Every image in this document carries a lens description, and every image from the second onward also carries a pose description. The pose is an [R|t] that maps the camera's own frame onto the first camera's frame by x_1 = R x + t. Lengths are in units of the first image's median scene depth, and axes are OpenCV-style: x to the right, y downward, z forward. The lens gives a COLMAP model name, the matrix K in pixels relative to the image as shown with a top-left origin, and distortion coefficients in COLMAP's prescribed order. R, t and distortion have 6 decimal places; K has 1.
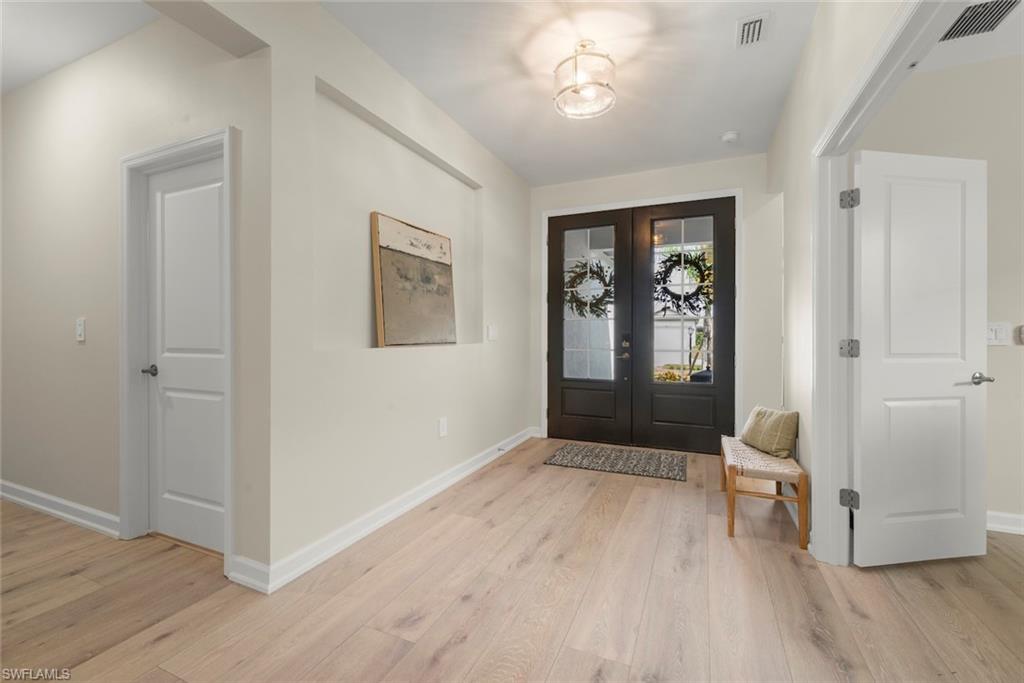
lens RADIAL K [[419.3, 0, 522.9], [0, 419.3, 334.7], [0, 0, 1]] dist [0.002805, 0.001788]
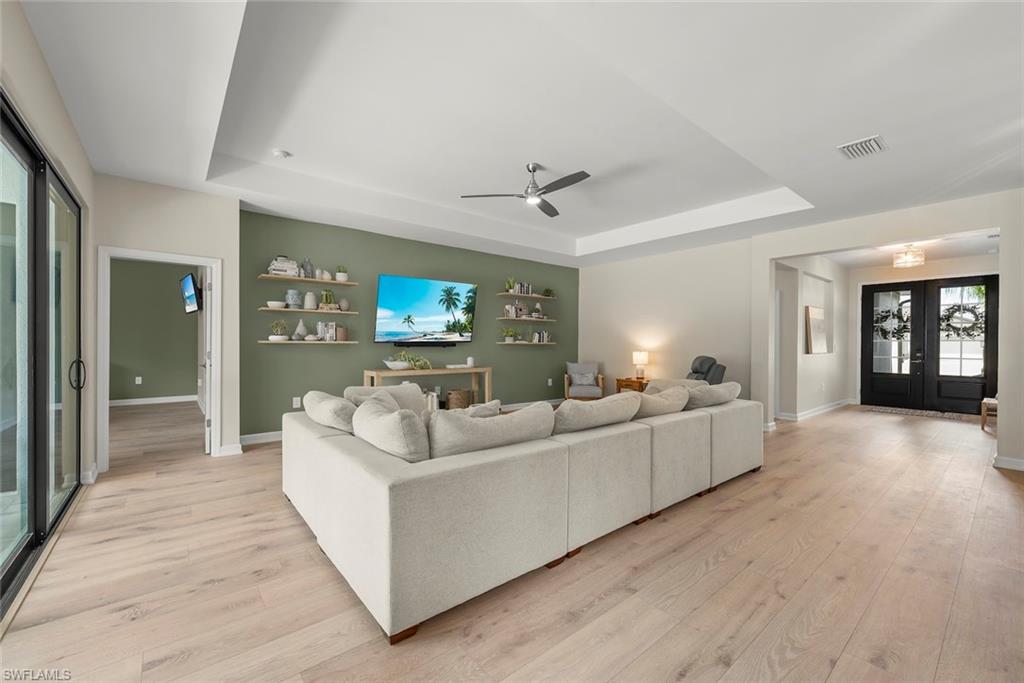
lens RADIAL K [[419.3, 0, 515.0], [0, 419.3, 347.8], [0, 0, 1]] dist [0.002805, 0.001788]
pose [[0.891161, 0.005546, -0.453653, -0.493850], [-0.001870, 0.999962, 0.008553, -0.019386], [0.453683, -0.006774, 0.891137, -1.444713]]
